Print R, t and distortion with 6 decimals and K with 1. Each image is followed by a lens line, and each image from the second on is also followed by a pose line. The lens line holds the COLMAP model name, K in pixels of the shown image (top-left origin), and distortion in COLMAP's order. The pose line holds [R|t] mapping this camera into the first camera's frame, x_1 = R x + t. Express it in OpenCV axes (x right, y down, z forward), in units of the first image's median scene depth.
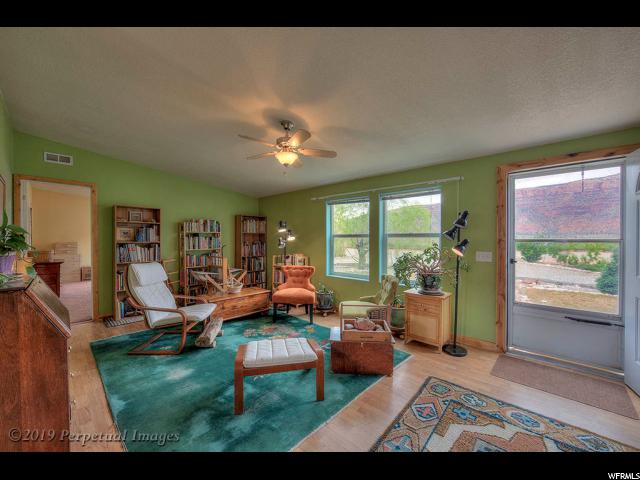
lens RADIAL K [[257.8, 0, 320.0], [0, 257.8, 240.0], [0, 0, 1]] dist [-0.001857, -0.000288]
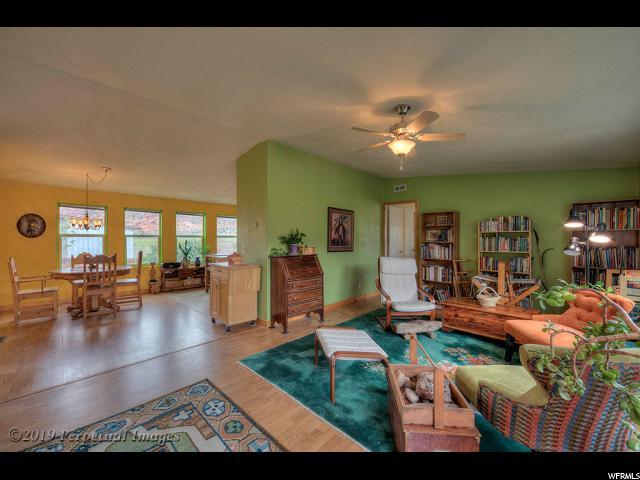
lens RADIAL K [[257.8, 0, 320.0], [0, 257.8, 240.0], [0, 0, 1]] dist [-0.001857, -0.000288]
pose [[-0.031462, 0.002779, -0.999501, 0.479069], [-0.006268, 0.999976, 0.002978, -0.001256], [0.999485, 0.006359, -0.031444, 0.479965]]
